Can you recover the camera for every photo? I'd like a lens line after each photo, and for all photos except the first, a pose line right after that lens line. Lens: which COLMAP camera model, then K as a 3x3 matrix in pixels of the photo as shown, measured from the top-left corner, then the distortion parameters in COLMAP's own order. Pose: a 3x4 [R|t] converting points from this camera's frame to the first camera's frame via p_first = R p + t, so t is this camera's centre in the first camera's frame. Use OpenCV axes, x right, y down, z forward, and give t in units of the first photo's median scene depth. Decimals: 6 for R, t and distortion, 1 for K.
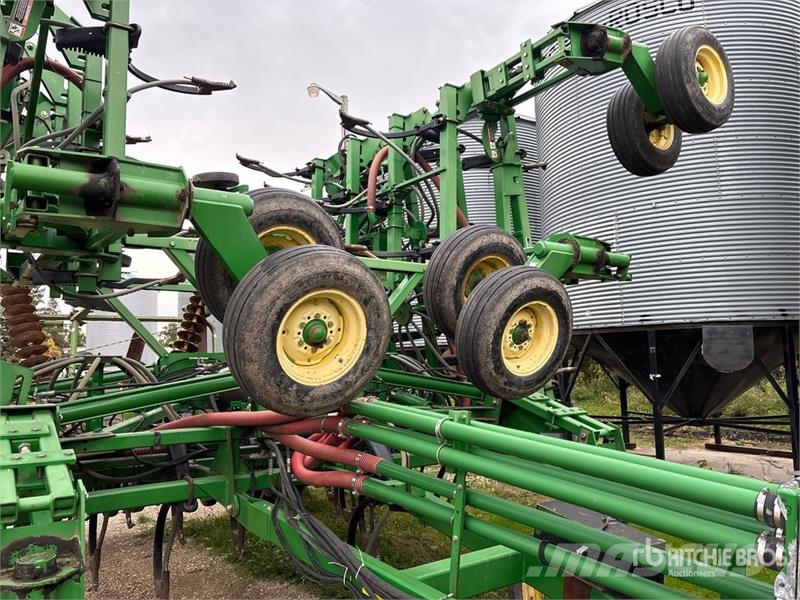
lens RADIAL K [[583.8, 0, 404.1], [0, 583.8, 298.0], [0, 0, 1]] dist [0.063817, -0.089114]
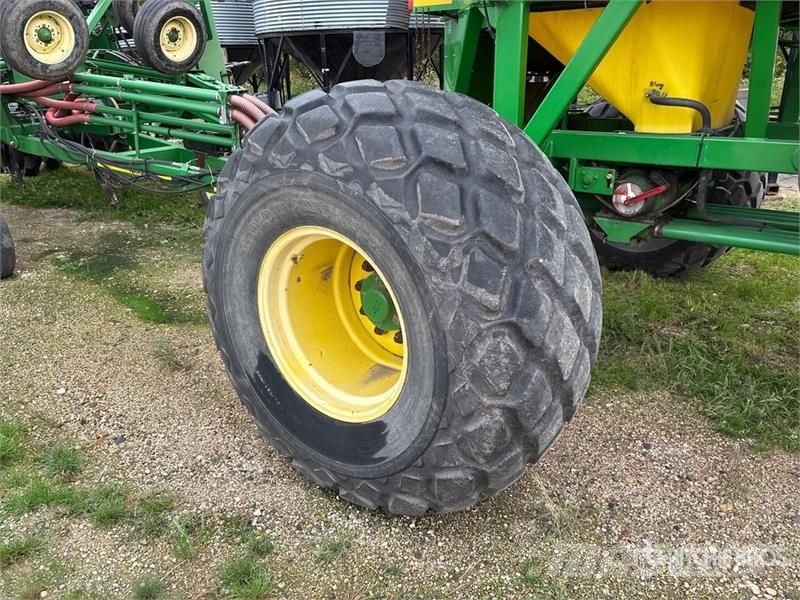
lens RADIAL K [[583.8, 0, 404.1], [0, 583.8, 298.0], [0, 0, 1]] dist [0.063817, -0.089114]
pose [[0.934021, -0.132571, 0.331708, 0.154718], [-0.036134, 0.888759, 0.456948, -0.077998], [-0.355386, -0.438785, 0.825329, -1.103547]]
